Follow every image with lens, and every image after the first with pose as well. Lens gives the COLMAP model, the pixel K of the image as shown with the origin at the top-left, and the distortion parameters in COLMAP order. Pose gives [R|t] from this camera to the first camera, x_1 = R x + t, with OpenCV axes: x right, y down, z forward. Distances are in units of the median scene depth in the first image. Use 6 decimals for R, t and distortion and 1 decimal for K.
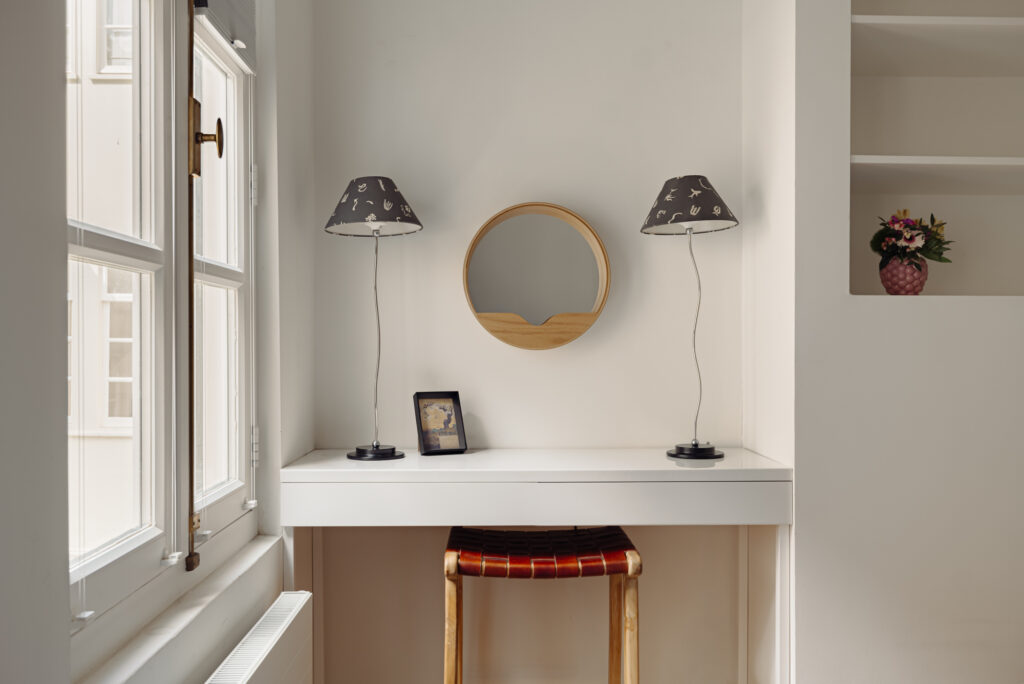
lens RADIAL K [[856.8, 0, 514.0], [0, 856.8, 335.3], [0, 0, 1]] dist [-0.002664, -0.003589]
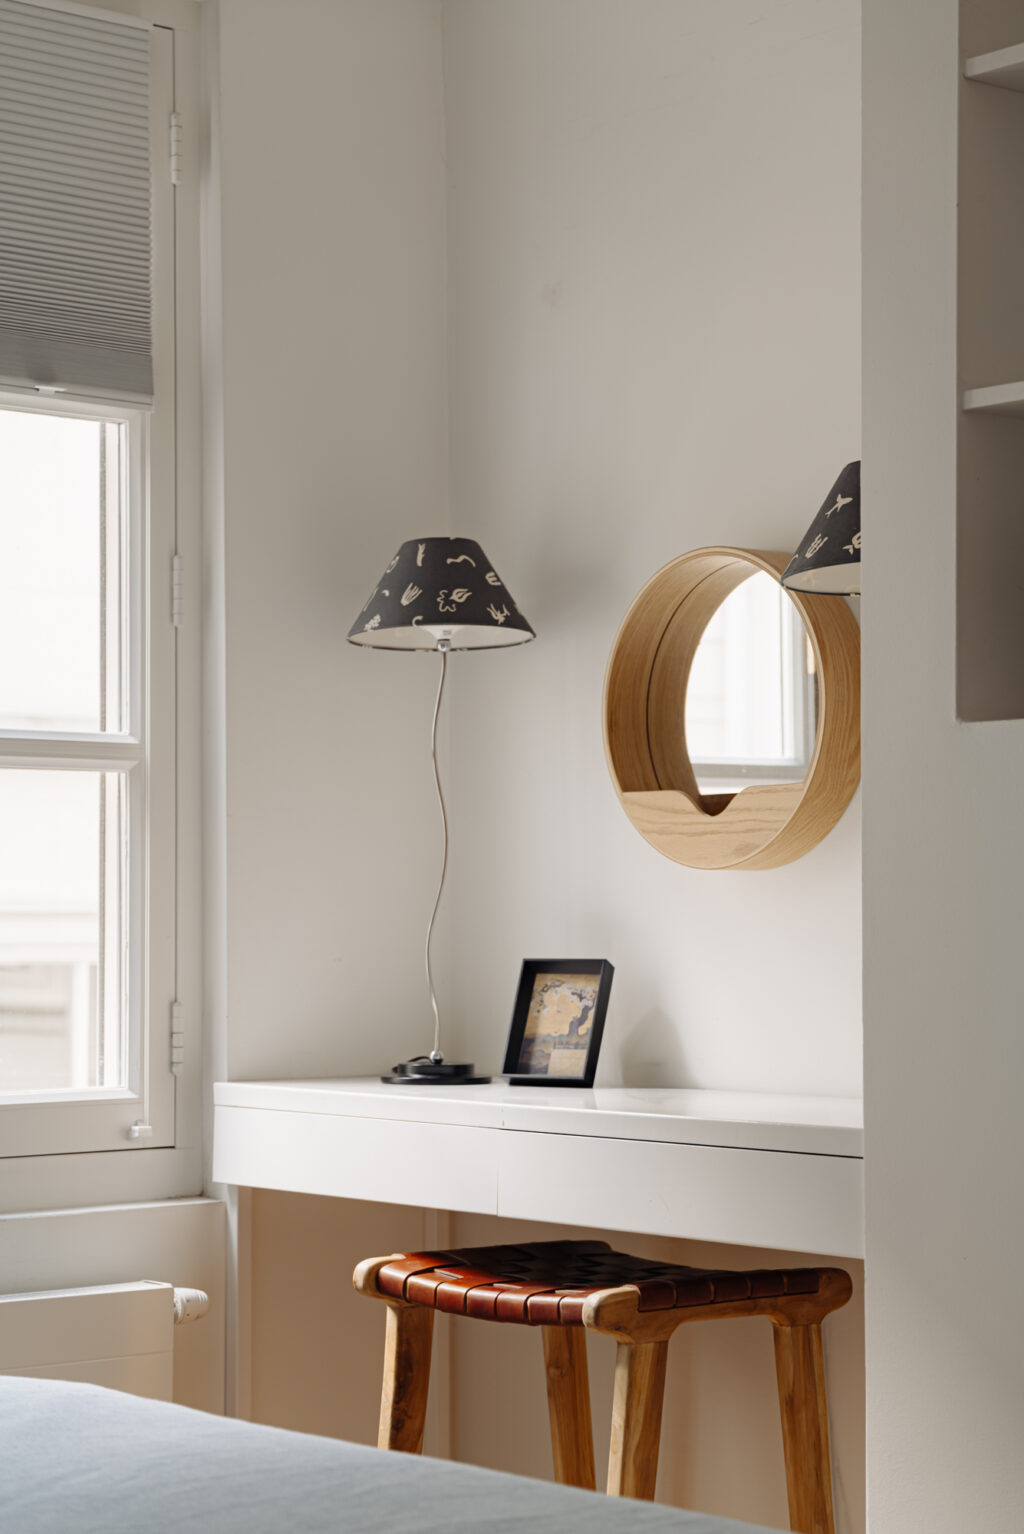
lens RADIAL K [[2991.1, 0, 511.8], [0, 2991.1, 769.9], [0, 0, 1]] dist [0.000485, 0.000000]
pose [[0.607373, -0.041732, -0.793320, 1.261697], [0.013135, 0.999010, -0.042496, 0.031208], [0.794309, 0.015390, 0.607320, -0.051525]]
